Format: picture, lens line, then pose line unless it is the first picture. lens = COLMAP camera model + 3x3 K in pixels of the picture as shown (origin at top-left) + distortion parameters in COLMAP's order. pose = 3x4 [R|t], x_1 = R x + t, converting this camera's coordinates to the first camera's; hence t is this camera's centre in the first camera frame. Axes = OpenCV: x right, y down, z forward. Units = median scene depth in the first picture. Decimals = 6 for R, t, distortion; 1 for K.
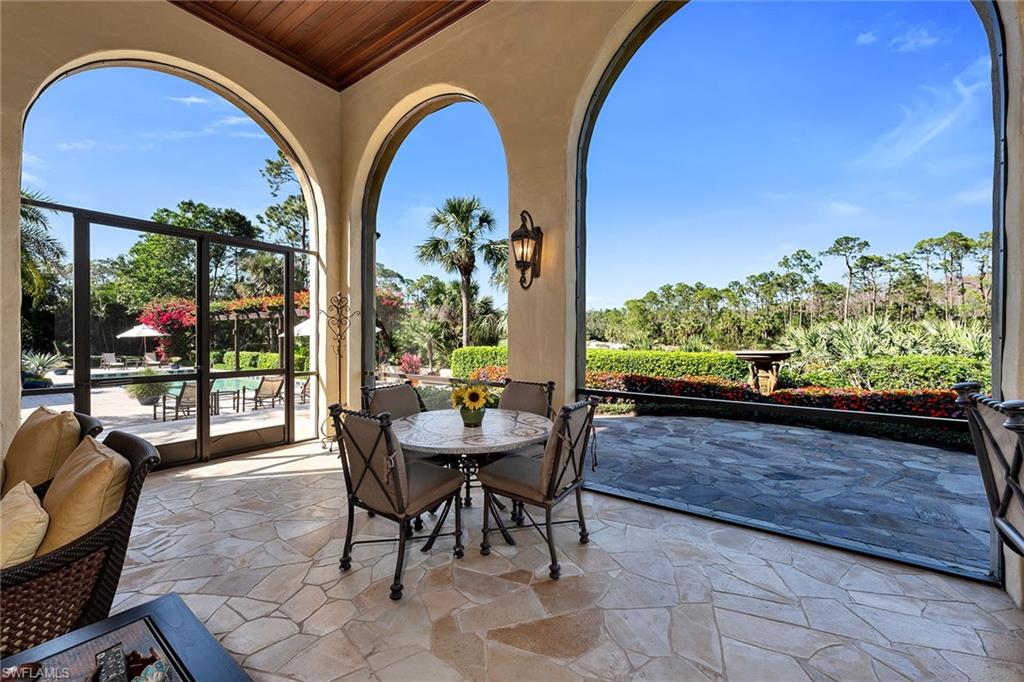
lens RADIAL K [[417.7, 0, 514.3], [0, 417.7, 340.1], [0, 0, 1]] dist [0.002053, 0.000080]
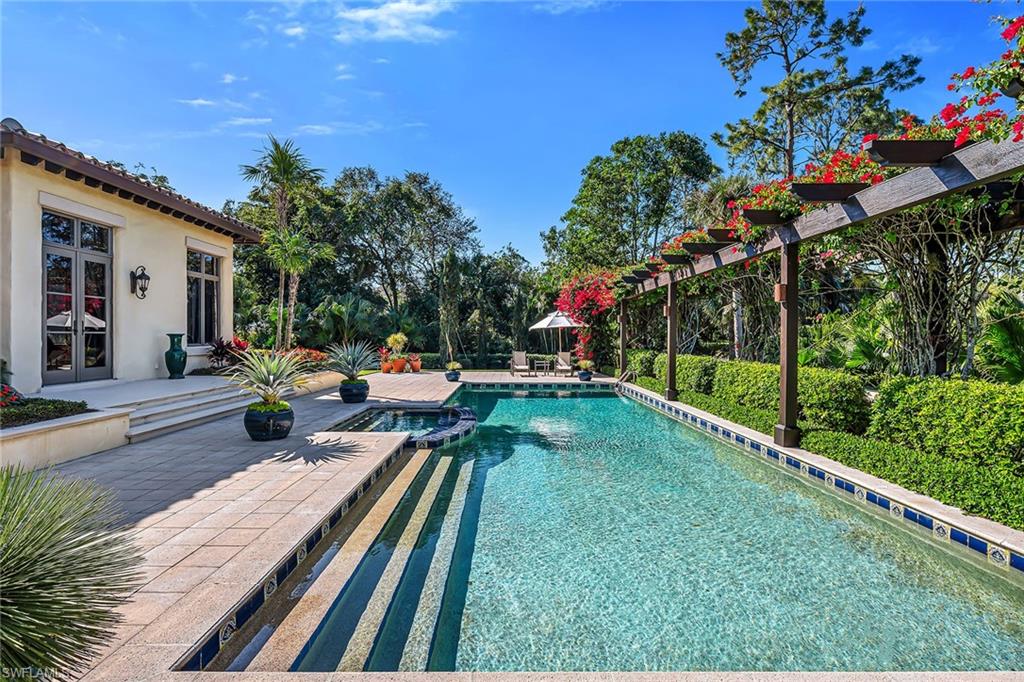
lens RADIAL K [[476.9, 0, 510.2], [0, 476.9, 342.5], [0, 0, 1]] dist [-0.002388, -0.000281]
pose [[0.581024, 0.007820, -0.813849, -0.300060], [-0.001540, 0.999963, 0.008509, 0.008444], [0.813885, -0.003690, 0.581015, 0.485047]]
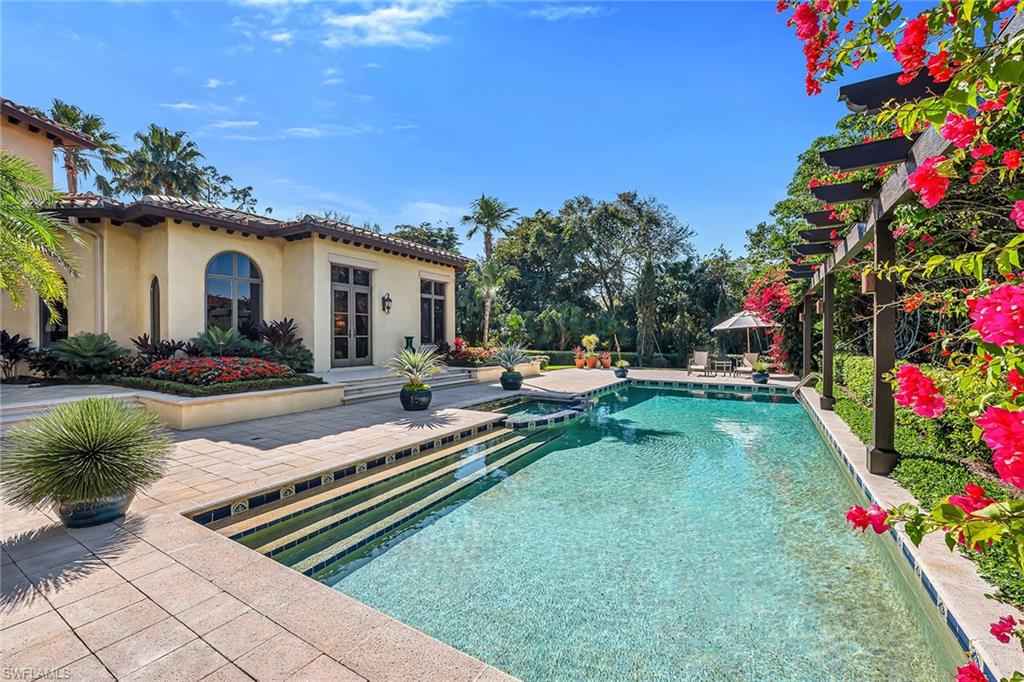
lens RADIAL K [[417.7, 0, 512.2], [0, 417.7, 337.4], [0, 0, 1]] dist [0.002053, 0.000080]
pose [[0.068351, -0.003271, -0.997656, -0.253590], [0.001211, 0.999994, -0.003196, 0.007938], [0.997661, -0.000990, 0.068354, 0.585654]]
